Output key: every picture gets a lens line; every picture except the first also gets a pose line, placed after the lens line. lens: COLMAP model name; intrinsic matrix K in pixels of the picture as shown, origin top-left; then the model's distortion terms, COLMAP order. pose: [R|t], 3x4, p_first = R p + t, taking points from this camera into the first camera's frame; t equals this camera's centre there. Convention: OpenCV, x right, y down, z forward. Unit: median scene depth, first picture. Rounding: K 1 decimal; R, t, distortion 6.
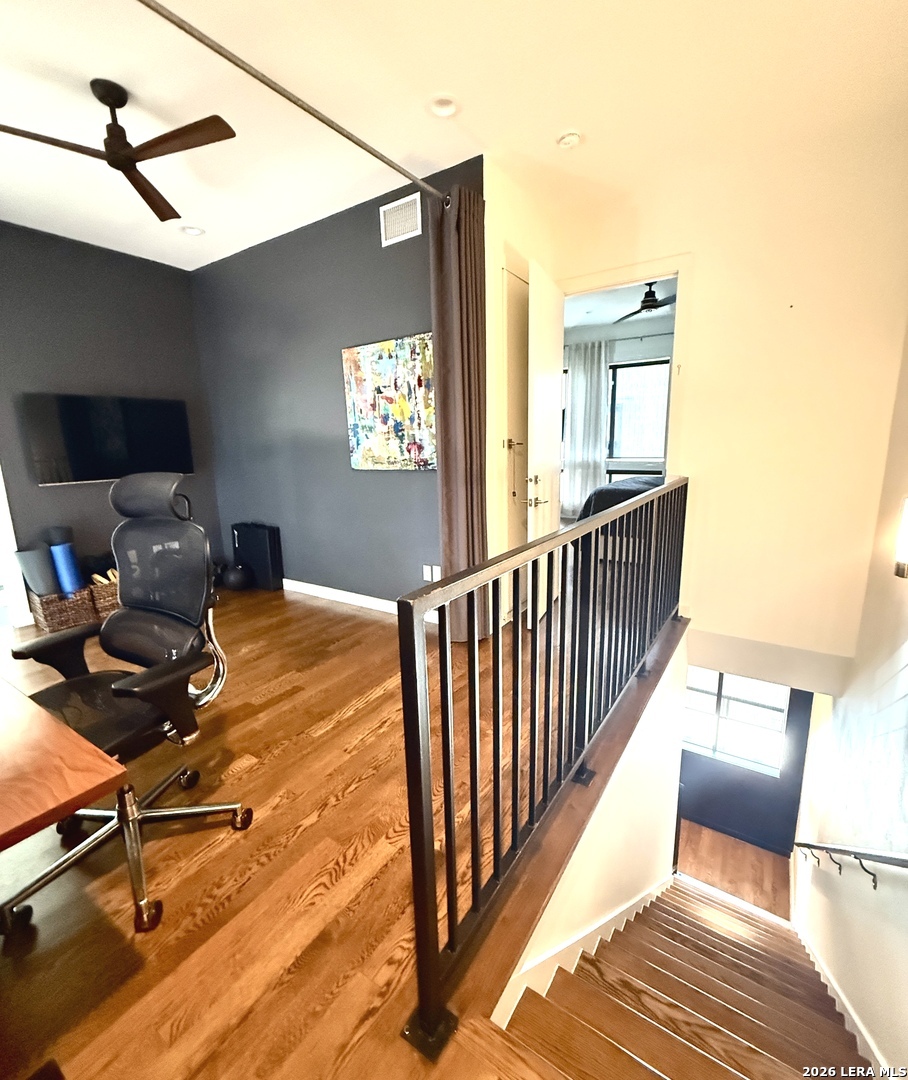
lens RADIAL K [[484.9, 0, 455.5], [0, 484.9, 536.4], [0, 0, 1]] dist [-0.000077, 0.000196]
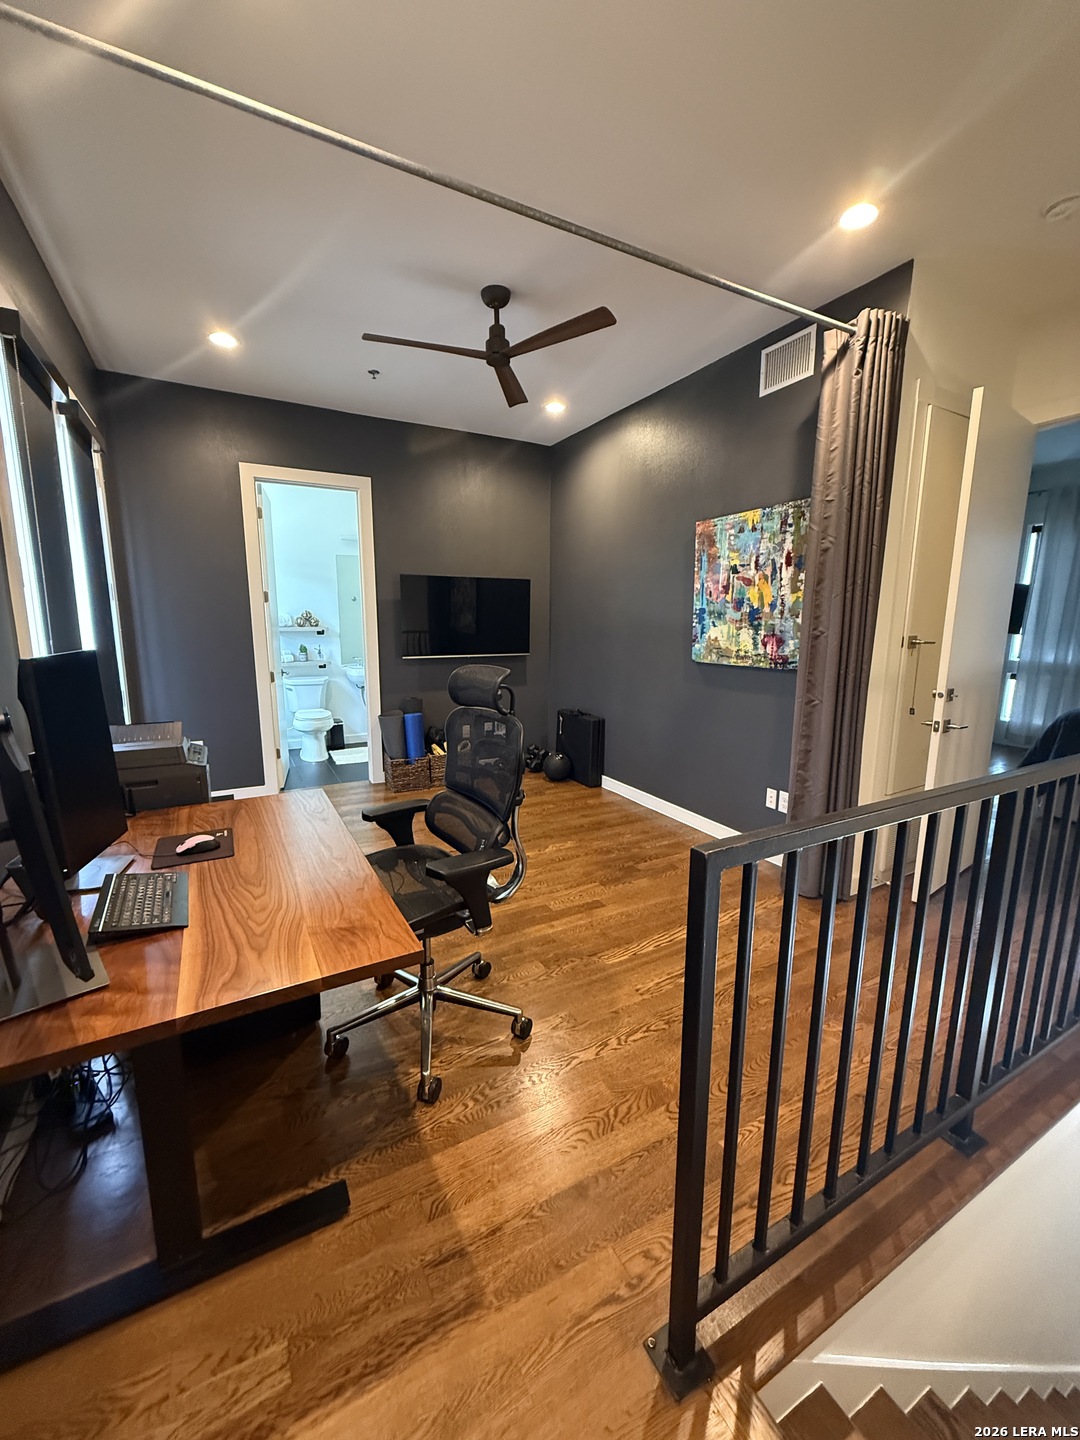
lens RADIAL K [[577.3, 0, 539.8], [0, 577.3, 716.7], [0, 0, 1]] dist [0.000831, 0.000330]
pose [[0.885228, 0.107710, -0.452515, 0.032931], [-0.118255, 0.992971, 0.005016, -0.029111], [0.449875, 0.049072, 0.891742, -0.025439]]
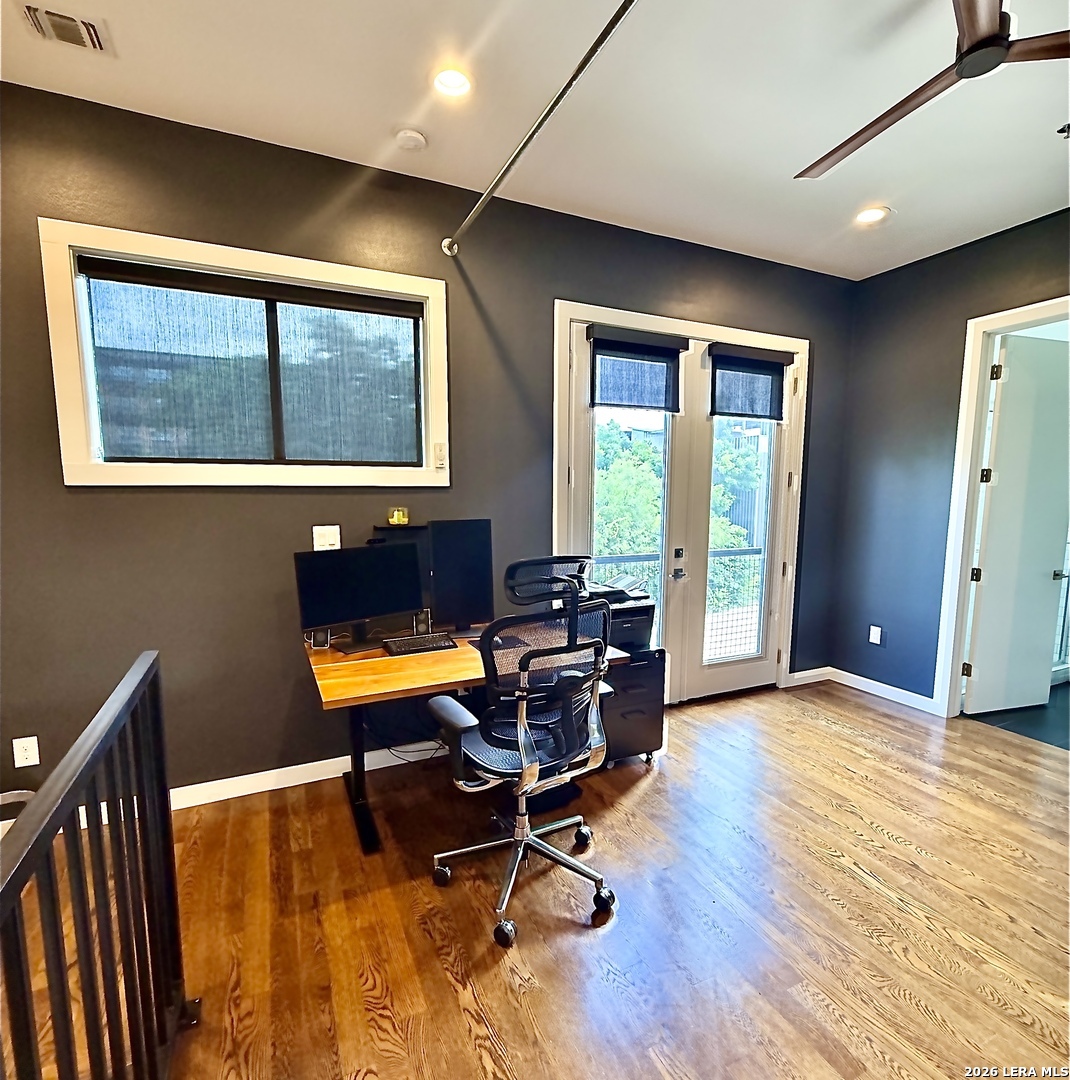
lens RADIAL K [[569.4, 0, 534.0], [0, 569.4, 546.4], [0, 0, 1]] dist [0.001001, -0.000115]
pose [[-0.511924, 0.114251, -0.851399, 0.282177], [-0.157910, 0.961711, 0.224002, -0.286806], [0.844392, 0.249116, -0.474282, 1.051444]]
